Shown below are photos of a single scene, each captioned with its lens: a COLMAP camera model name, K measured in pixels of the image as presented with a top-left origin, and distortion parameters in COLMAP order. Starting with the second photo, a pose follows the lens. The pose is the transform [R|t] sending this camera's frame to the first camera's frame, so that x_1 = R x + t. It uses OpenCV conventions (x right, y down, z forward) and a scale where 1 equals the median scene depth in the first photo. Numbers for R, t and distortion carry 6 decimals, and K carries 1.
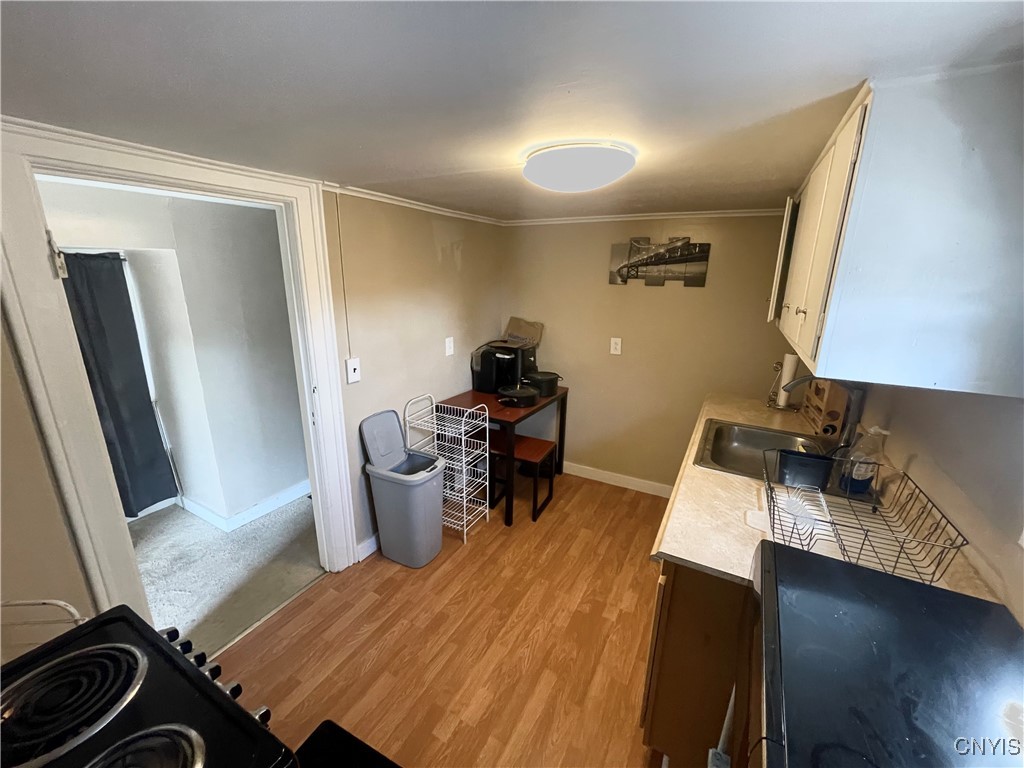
lens RADIAL K [[413.2, 0, 512.7], [0, 413.2, 387.8], [0, 0, 1]] dist [-0.009546, 0.003025]
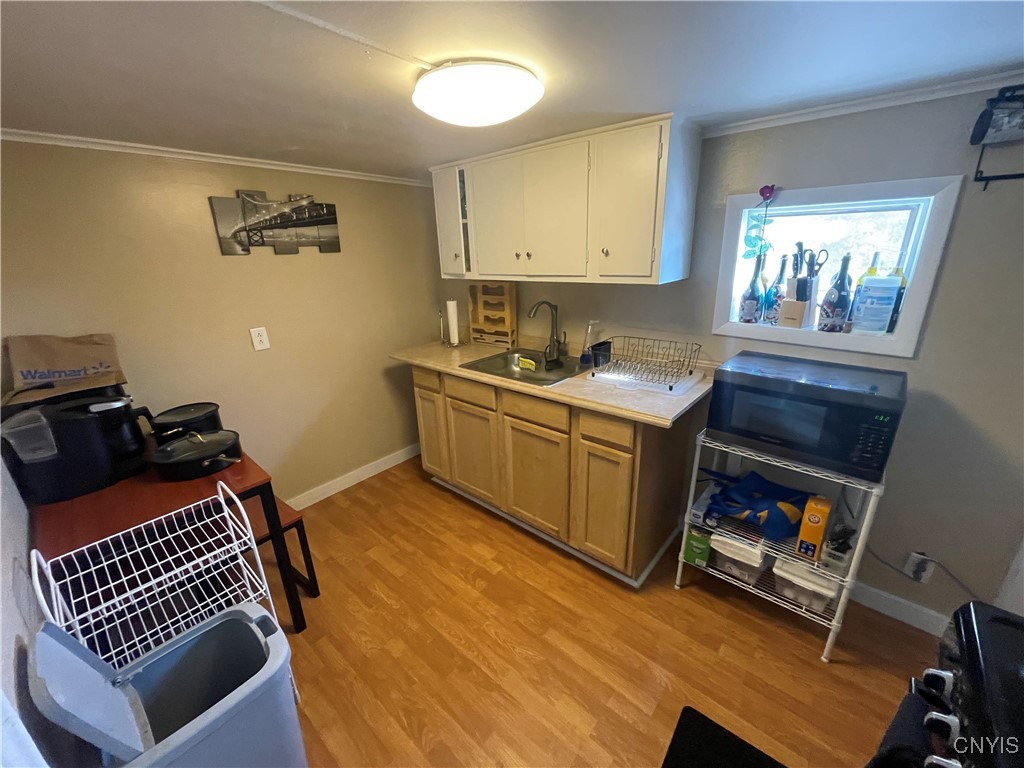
lens RADIAL K [[413.2, 0, 513.3], [0, 413.2, 383.7], [0, 0, 1]] dist [-0.009546, 0.003025]
pose [[0.214309, -0.328362, 0.919918, -0.413633], [0.287028, 0.921390, 0.262020, -0.100430], [-0.933641, 0.207890, 0.291712, 0.416660]]
